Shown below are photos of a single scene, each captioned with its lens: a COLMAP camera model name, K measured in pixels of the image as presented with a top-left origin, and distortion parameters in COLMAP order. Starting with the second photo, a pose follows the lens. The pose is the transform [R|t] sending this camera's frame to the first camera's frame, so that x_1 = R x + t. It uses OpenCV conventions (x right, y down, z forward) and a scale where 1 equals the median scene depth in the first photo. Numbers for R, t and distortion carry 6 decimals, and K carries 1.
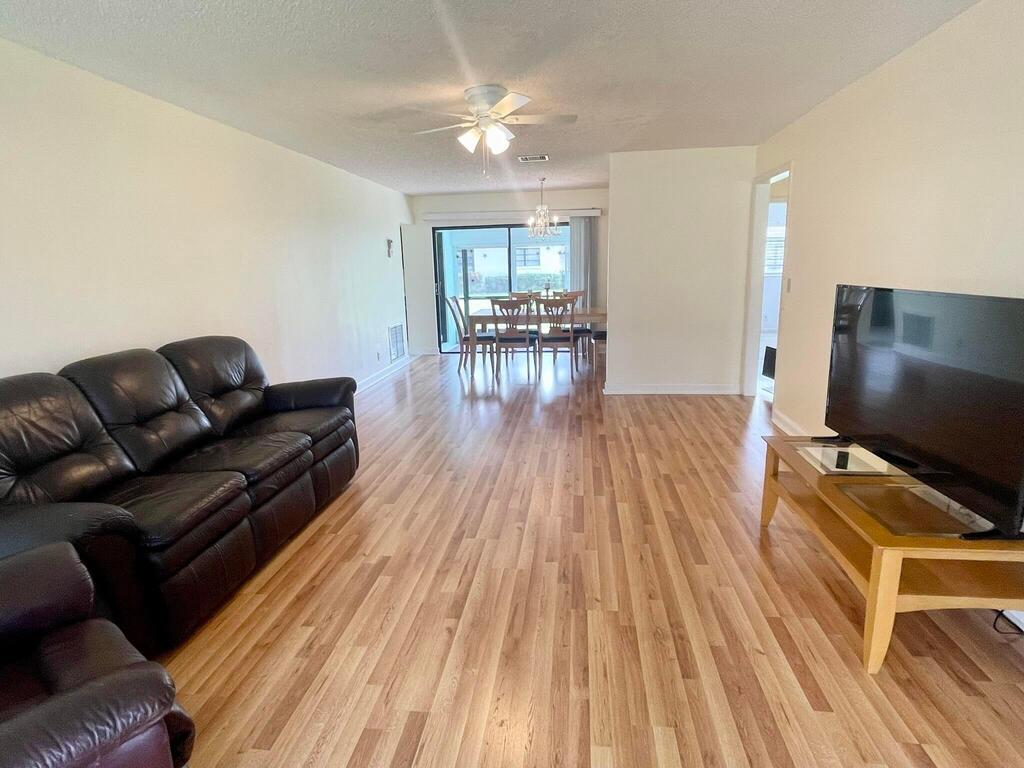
lens RADIAL K [[577.7, 0, 511.0], [0, 577.7, 391.5], [0, 0, 1]] dist [-0.001235, -0.002475]
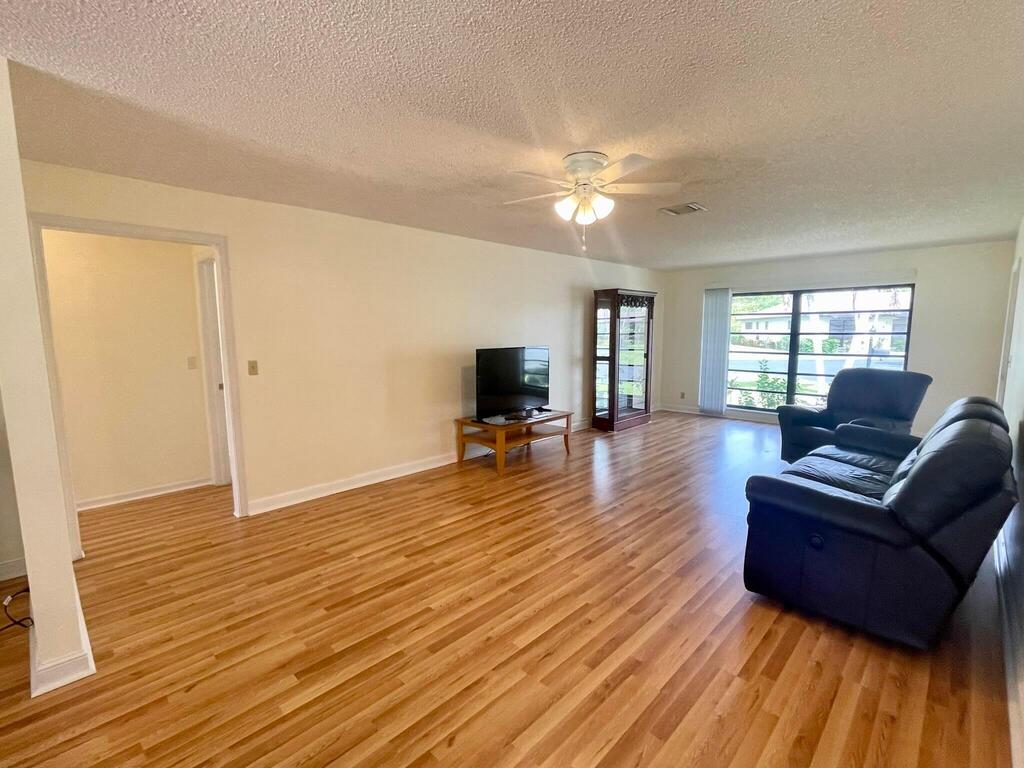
lens RADIAL K [[459.4, 0, 517.0], [0, 459.4, 384.6], [0, 0, 1]] dist [0.001975, 0.000865]
pose [[-0.788788, -0.043319, 0.613137, -0.418159], [0.159519, 0.948909, 0.272260, -0.370096], [-0.593606, 0.312562, -0.741578, 1.665597]]
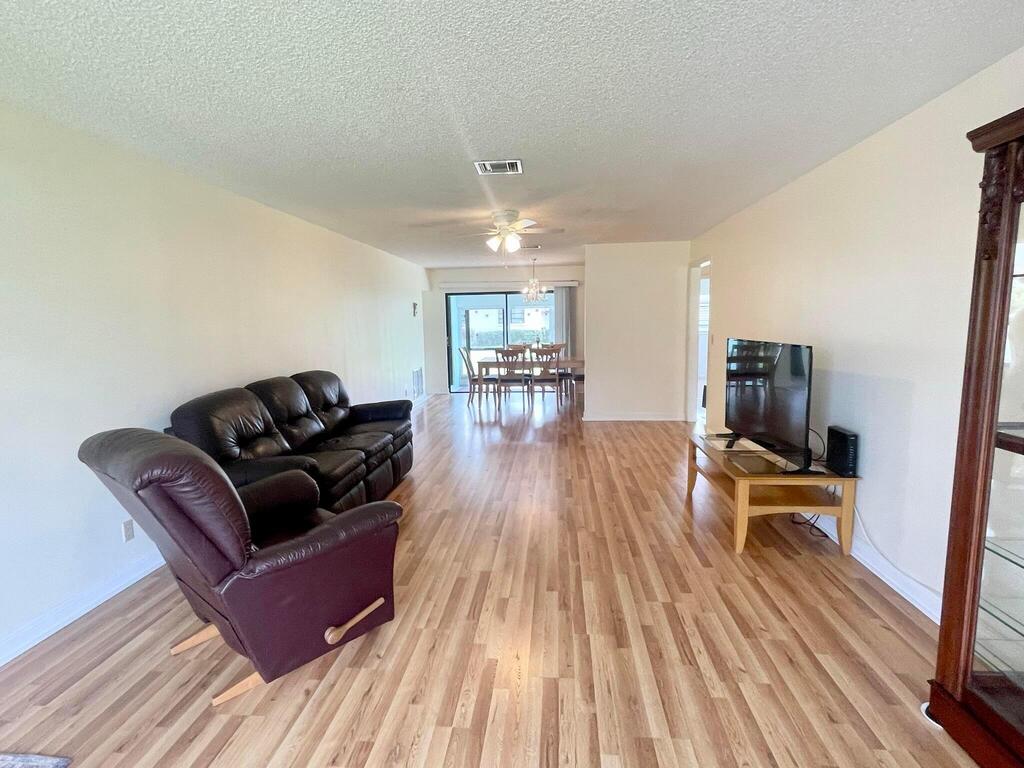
lens RADIAL K [[534.6, 0, 511.1], [0, 534.6, 381.1], [0, 0, 1]] dist [0.000789, 0.000840]
pose [[0.999523, 0.005234, 0.030430, -0.067791], [-0.002005, 0.994451, -0.105182, 0.072542], [-0.030812, 0.105070, 0.993987, -0.360627]]
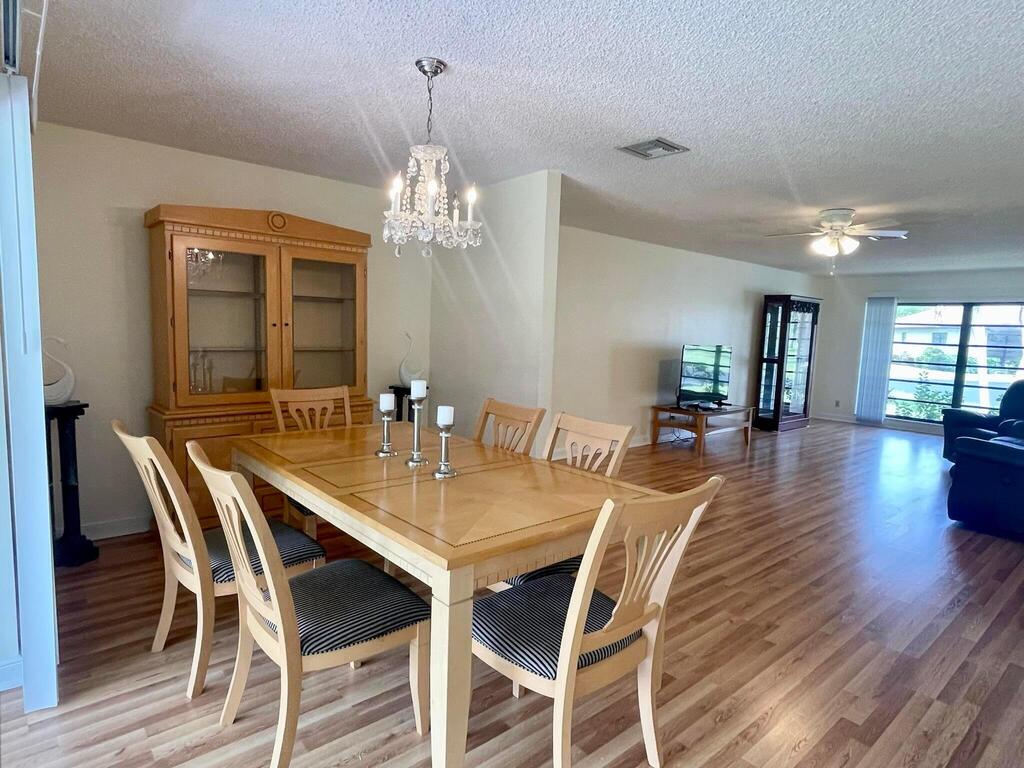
lens RADIAL K [[577.7, 0, 502.4], [0, 577.7, 389.4], [0, 0, 1]] dist [-0.001235, -0.002475]
pose [[-0.725900, -0.075134, 0.683685, -0.408026], [0.134281, 0.959407, 0.248007, -0.532894], [-0.674565, 0.271834, -0.686344, 2.438636]]
